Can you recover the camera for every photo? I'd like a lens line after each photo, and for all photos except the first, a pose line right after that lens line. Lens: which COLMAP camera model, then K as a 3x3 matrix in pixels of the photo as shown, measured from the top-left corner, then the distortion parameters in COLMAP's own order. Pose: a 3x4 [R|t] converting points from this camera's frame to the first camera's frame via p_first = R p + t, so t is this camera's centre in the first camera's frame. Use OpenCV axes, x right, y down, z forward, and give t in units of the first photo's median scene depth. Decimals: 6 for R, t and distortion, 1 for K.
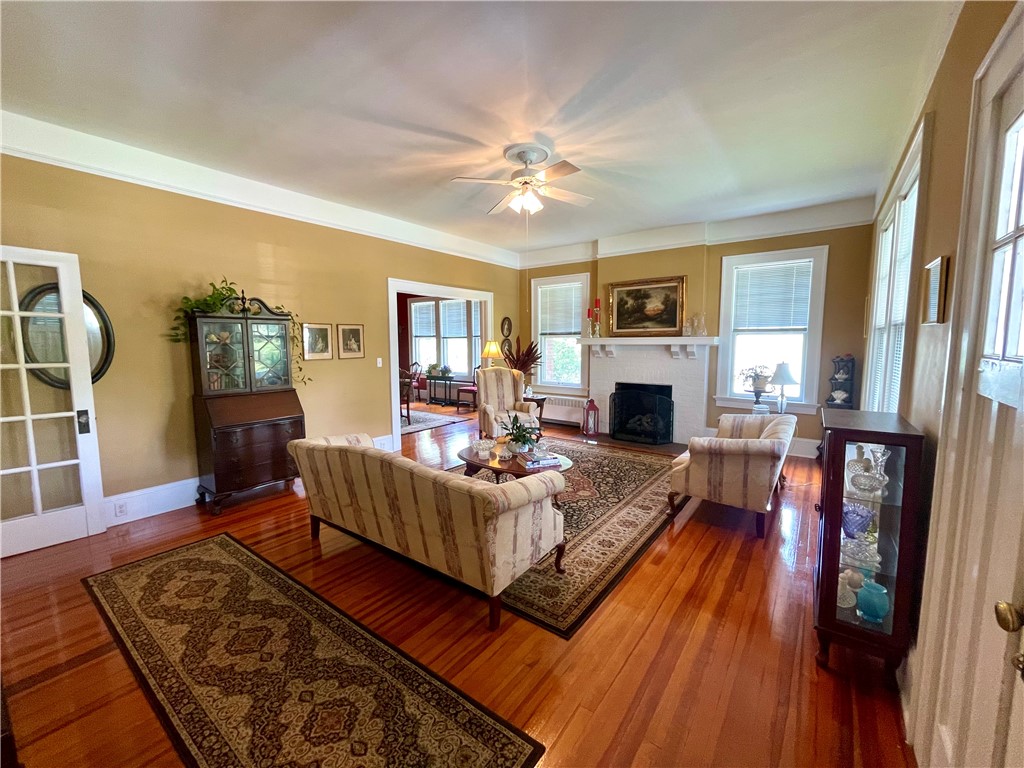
lens RADIAL K [[415.7, 0, 512.0], [0, 415.7, 384.0], [0, 0, 1]] dist [-0.002026, -0.000356]
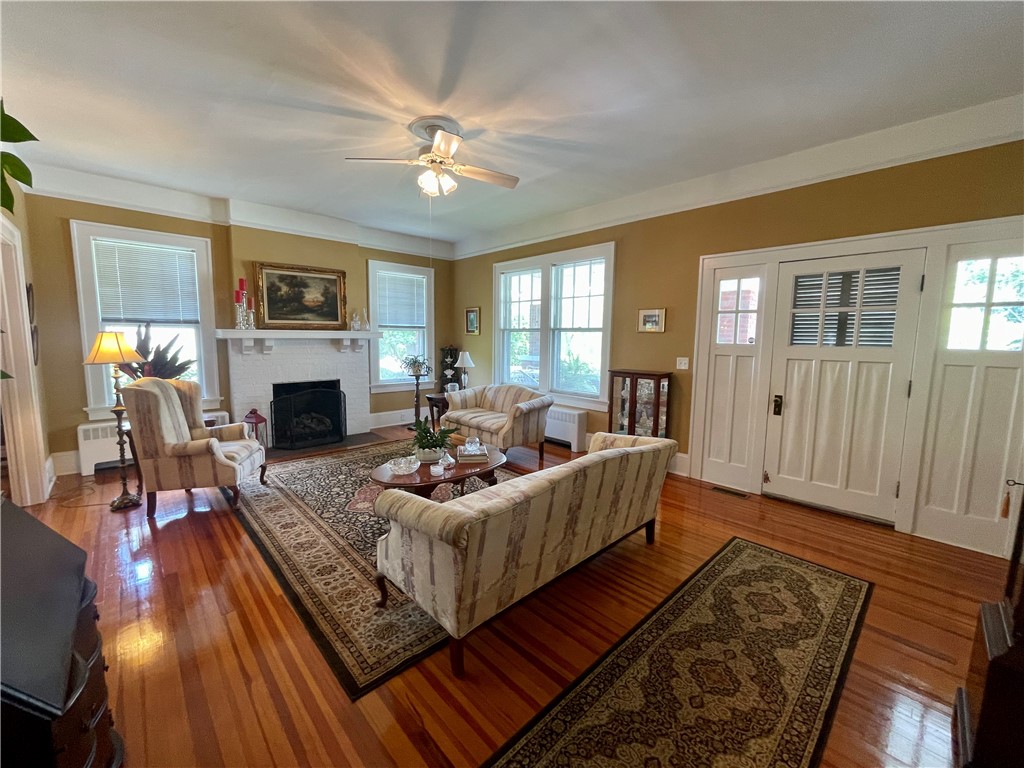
lens RADIAL K [[413.2, 0, 512.0], [0, 413.2, 384.0], [0, 0, 1]] dist [-0.000104, 0.000124]
pose [[0.173433, -0.108392, 0.978863, -0.535539], [0.090771, 0.991454, 0.093704, -0.043032], [-0.980654, 0.072601, 0.181790, 0.434430]]
